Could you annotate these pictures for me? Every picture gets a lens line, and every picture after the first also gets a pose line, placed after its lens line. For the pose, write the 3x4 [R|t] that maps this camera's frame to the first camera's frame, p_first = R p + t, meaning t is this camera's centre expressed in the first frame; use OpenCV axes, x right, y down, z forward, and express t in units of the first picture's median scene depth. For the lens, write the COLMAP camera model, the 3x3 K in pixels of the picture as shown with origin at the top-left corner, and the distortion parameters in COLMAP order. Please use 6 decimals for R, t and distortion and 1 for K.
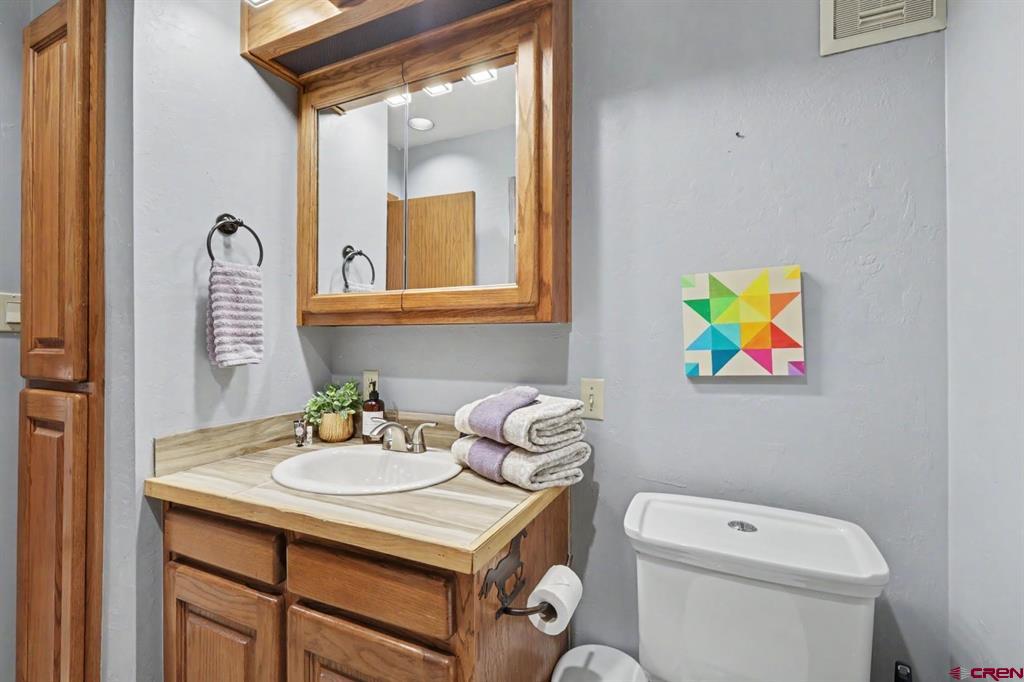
lens RADIAL K [[450.5, 0, 515.7], [0, 450.5, 337.9], [0, 0, 1]] dist [0.001348, 0.000200]
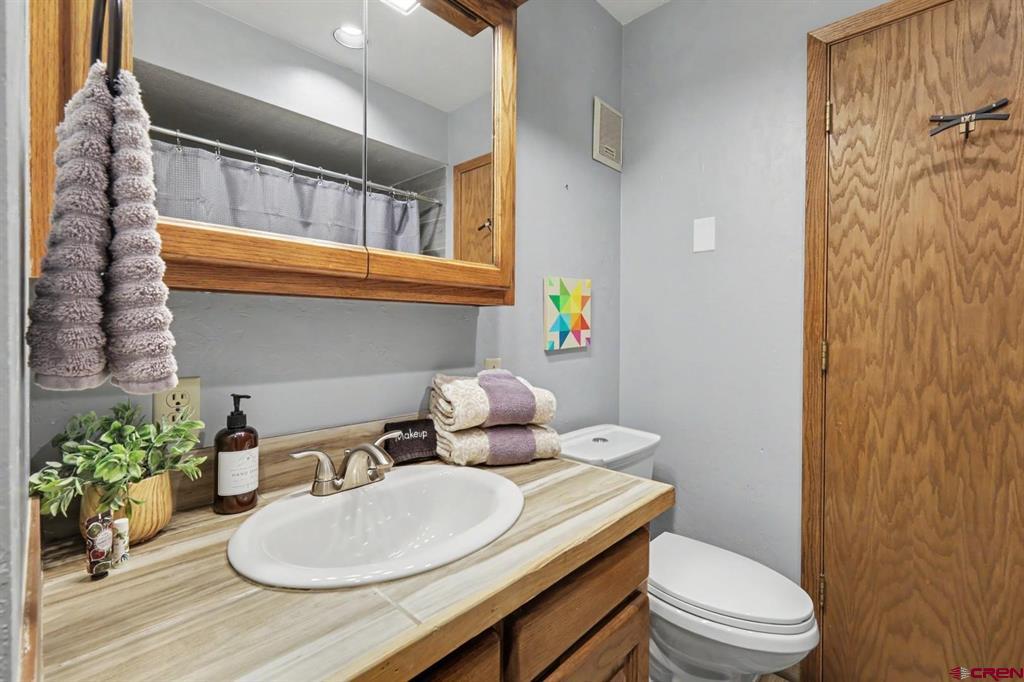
lens RADIAL K [[450.5, 0, 511.1], [0, 450.5, 330.3], [0, 0, 1]] dist [0.001348, 0.000200]
pose [[0.326773, -0.006851, 0.945078, -0.992648], [-0.015091, 0.999808, 0.012465, 0.008511], [-0.944982, -0.018335, 0.326607, 0.690153]]
